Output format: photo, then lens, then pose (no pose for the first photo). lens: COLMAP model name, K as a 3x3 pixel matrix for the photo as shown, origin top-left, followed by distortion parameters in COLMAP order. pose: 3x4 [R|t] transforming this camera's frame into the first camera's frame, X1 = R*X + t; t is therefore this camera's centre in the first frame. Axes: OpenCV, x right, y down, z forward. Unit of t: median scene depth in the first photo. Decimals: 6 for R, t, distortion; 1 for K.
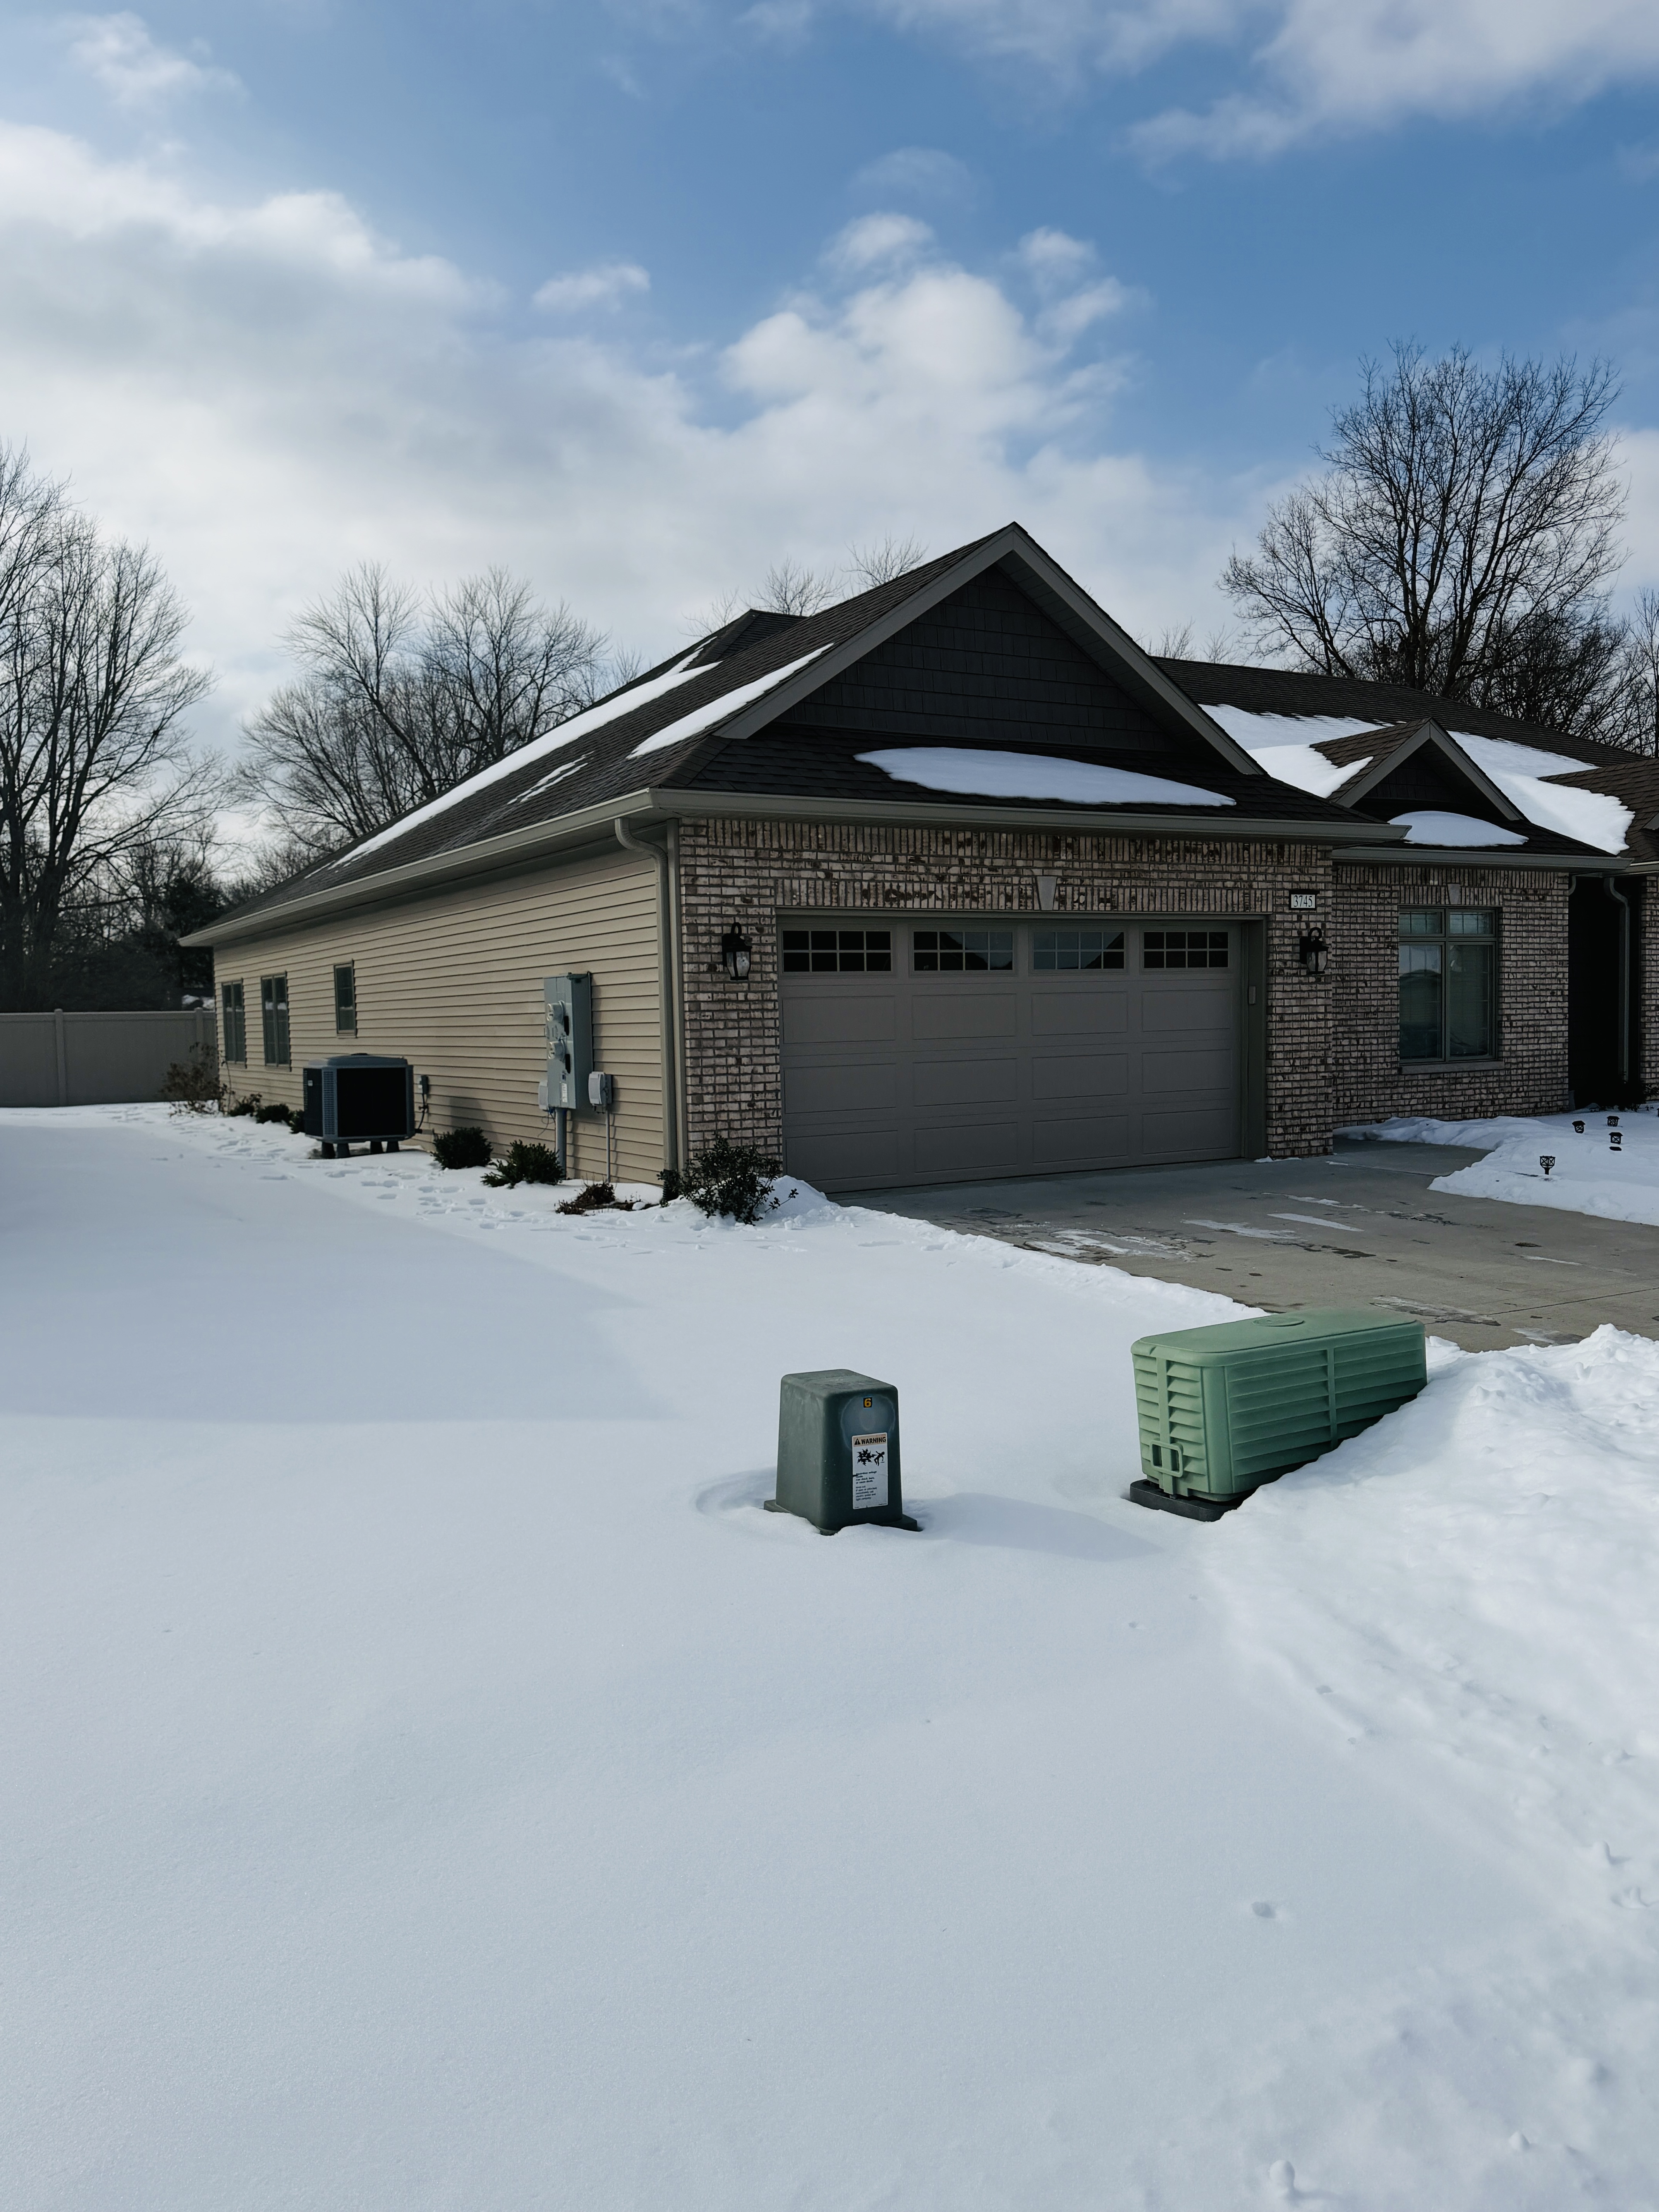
lens RADIAL K [[1628.2, 0, 825.5], [0, 1628.2, 1098.5], [0, 0, 1]] dist [0.053851, 0.001104]
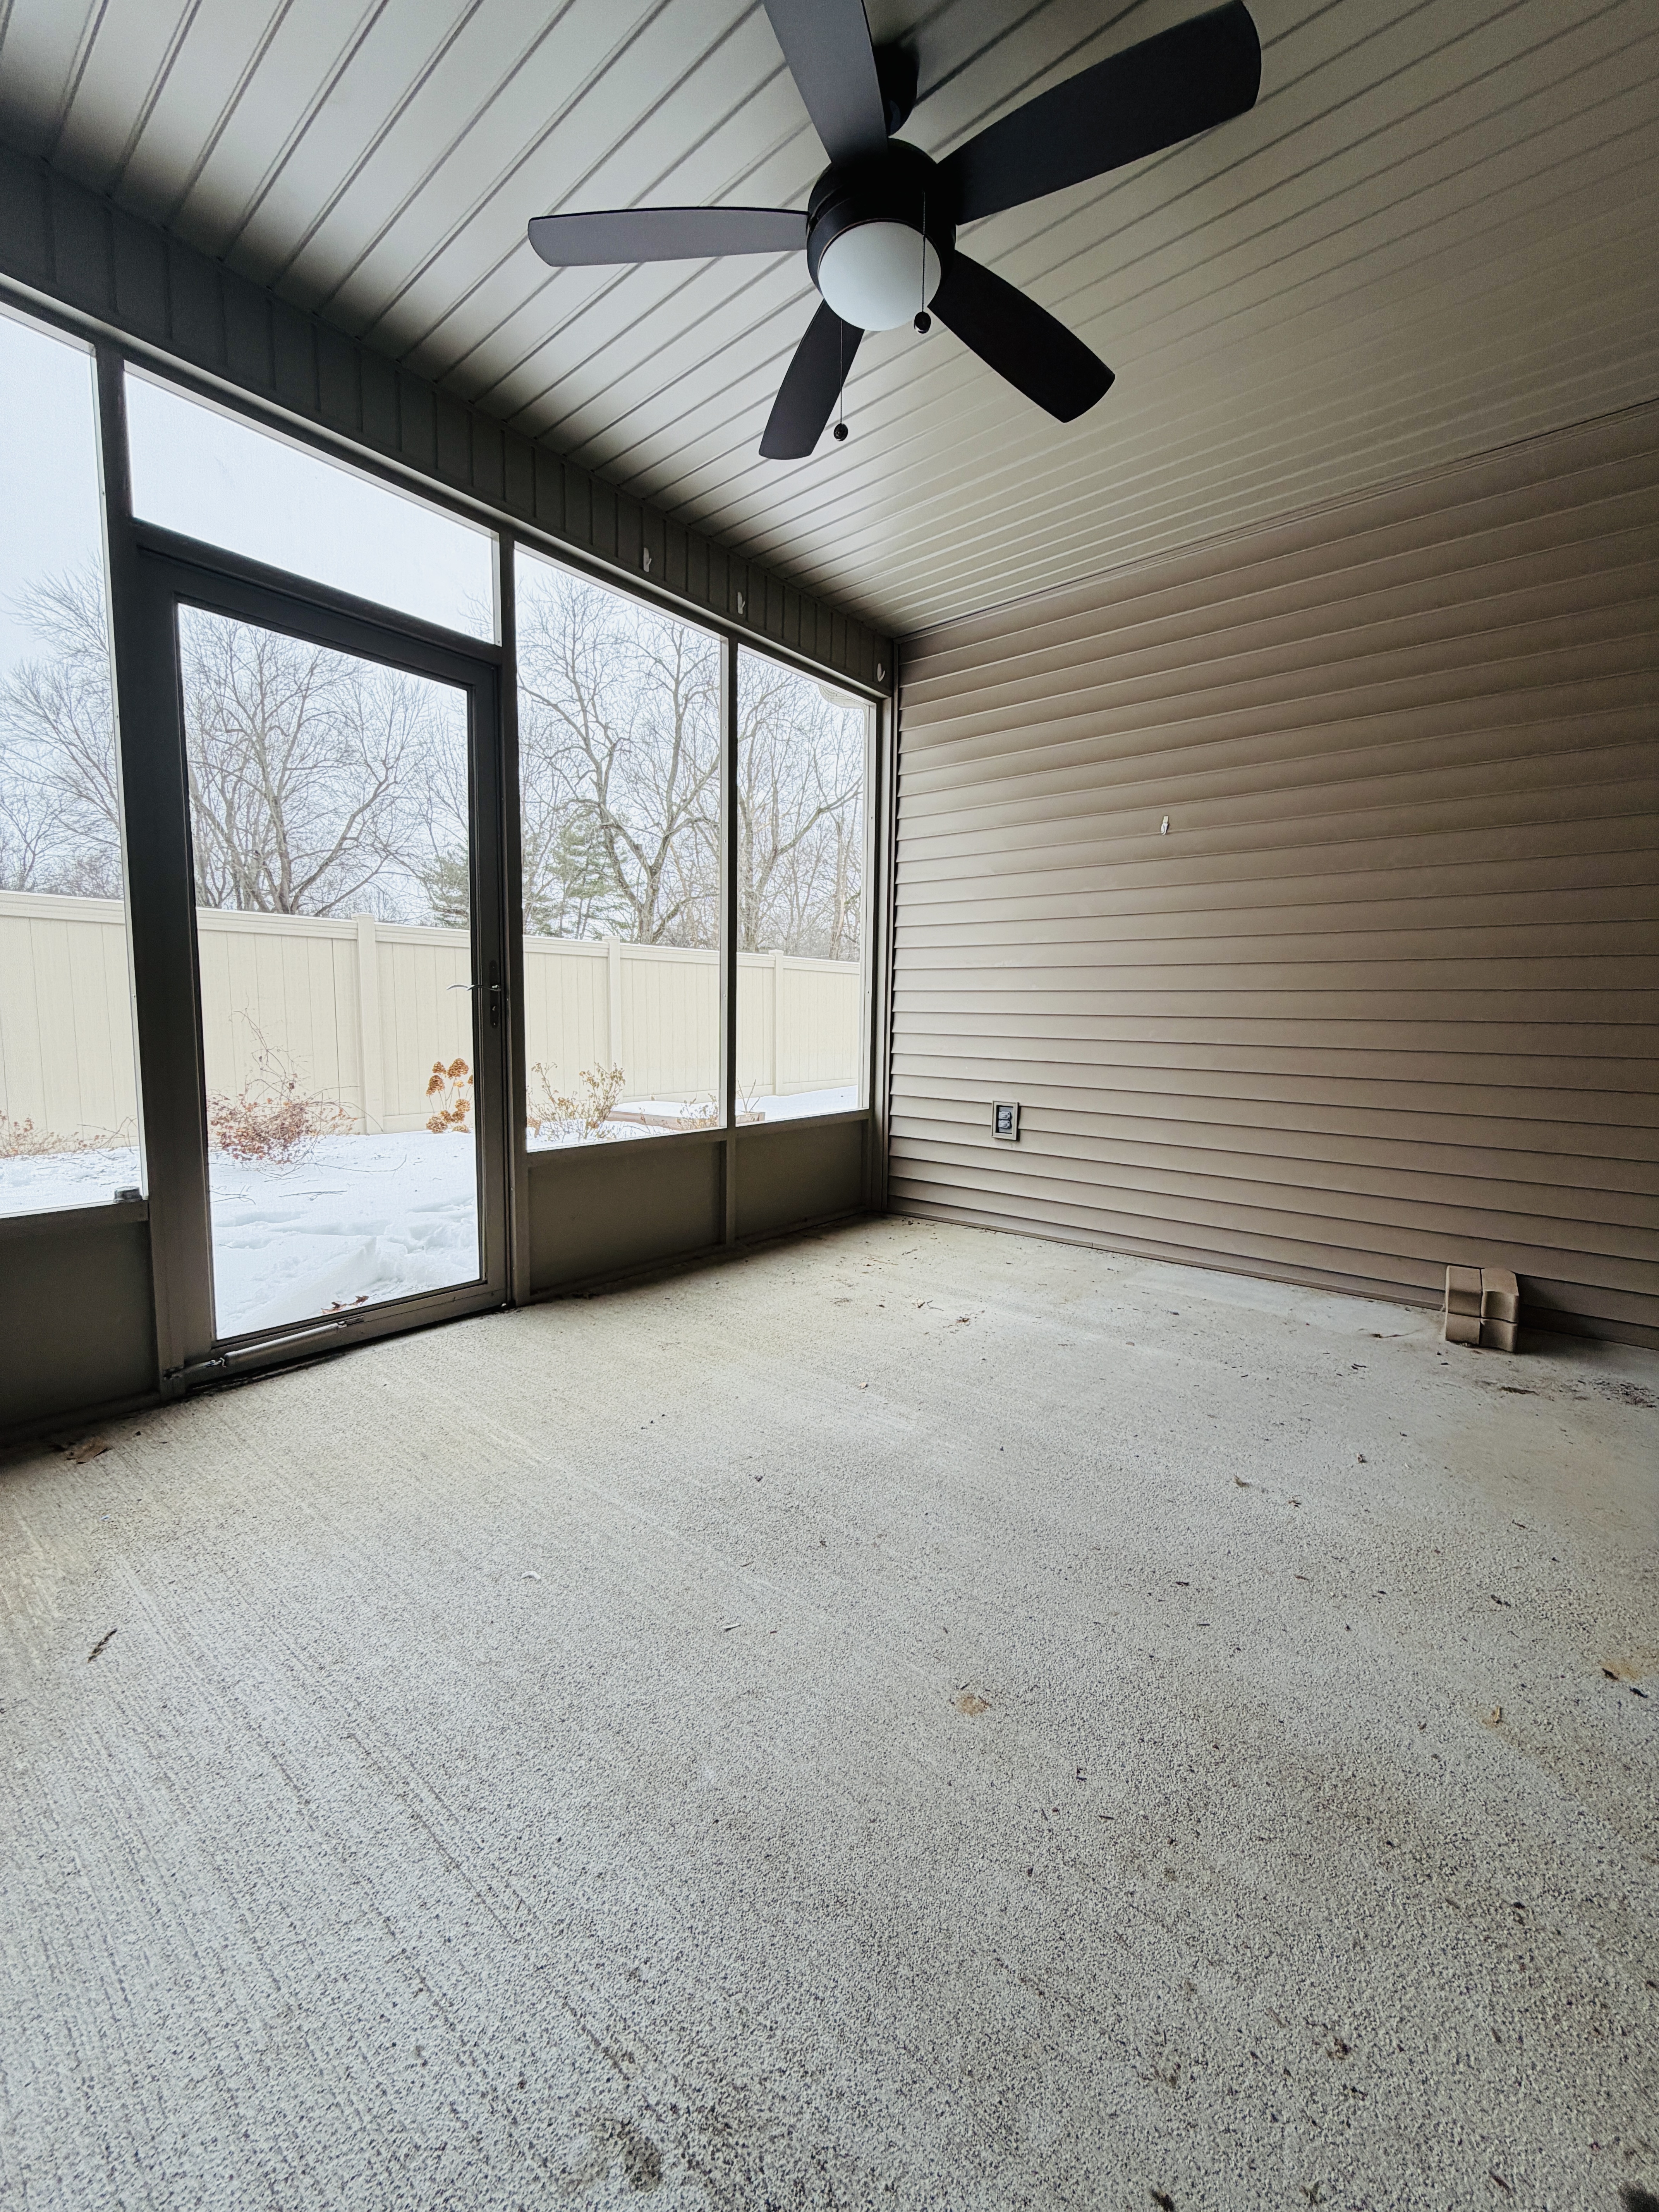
lens RADIAL K [[881.9, 0, 836.3], [0, 881.9, 1100.6], [0, 0, 1]] dist [-0.001752, -0.000501]
pose [[0.933647, -0.006761, 0.358131, -0.049232], [-0.007080, 0.999278, 0.037324, 0.004726], [-0.358125, -0.037383, 0.932925, 0.278393]]
